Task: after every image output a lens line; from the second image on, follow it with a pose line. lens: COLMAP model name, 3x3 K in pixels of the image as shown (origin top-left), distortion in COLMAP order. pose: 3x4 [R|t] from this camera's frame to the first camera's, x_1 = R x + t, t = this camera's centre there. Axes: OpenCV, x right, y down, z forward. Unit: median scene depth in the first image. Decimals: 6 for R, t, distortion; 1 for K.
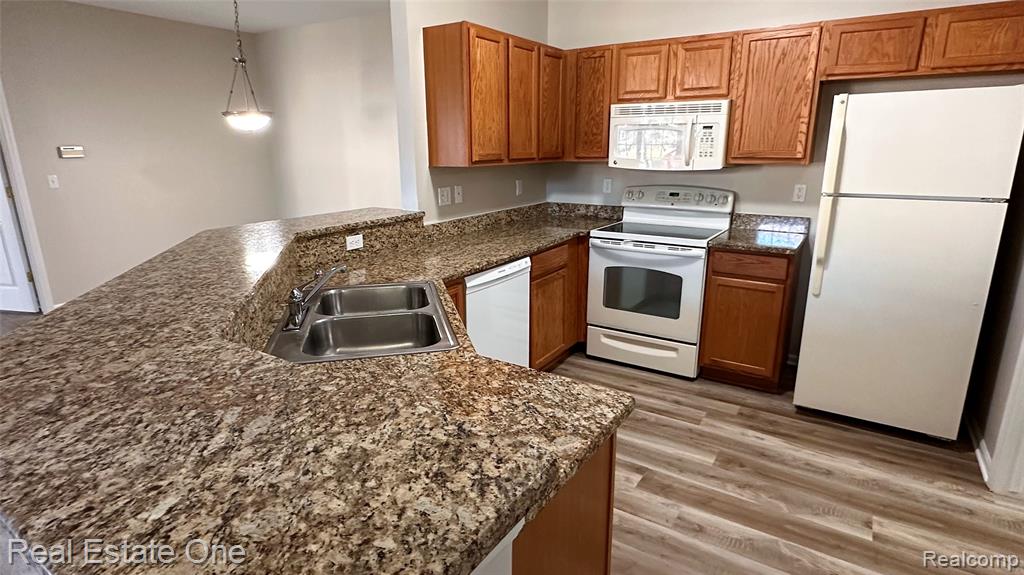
lens RADIAL K [[537.7, 0, 510.5], [0, 537.7, 287.8], [0, 0, 1]] dist [-0.001635, -0.000471]
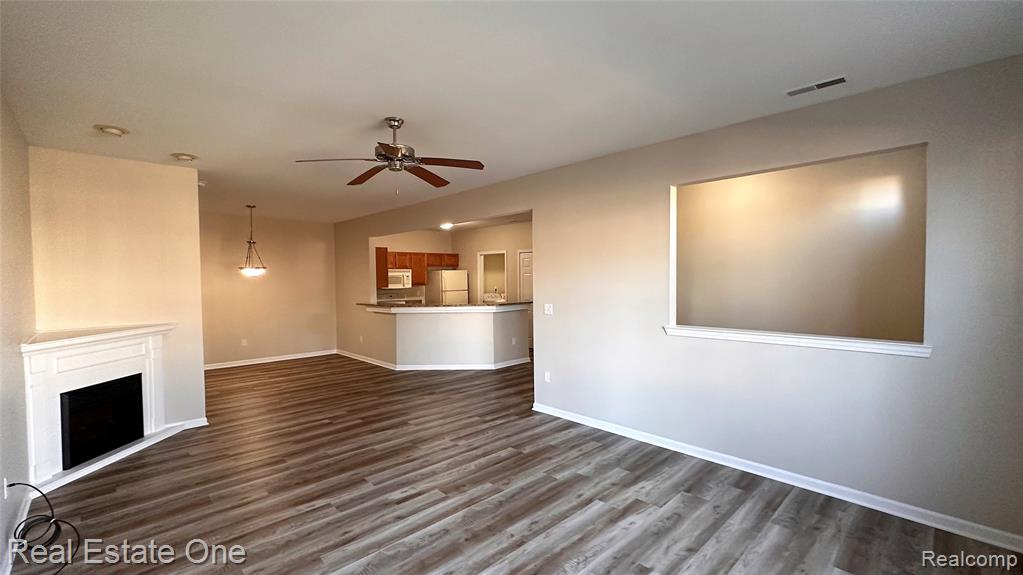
lens RADIAL K [[435.1, 0, 513.1], [0, 435.1, 289.9], [0, 0, 1]] dist [-0.001623, -0.000109]
pose [[0.219864, -0.027053, 0.975155, -2.329431], [0.261900, 0.964555, -0.032290, 0.072131], [-0.939717, 0.262492, 0.219156, -0.292311]]
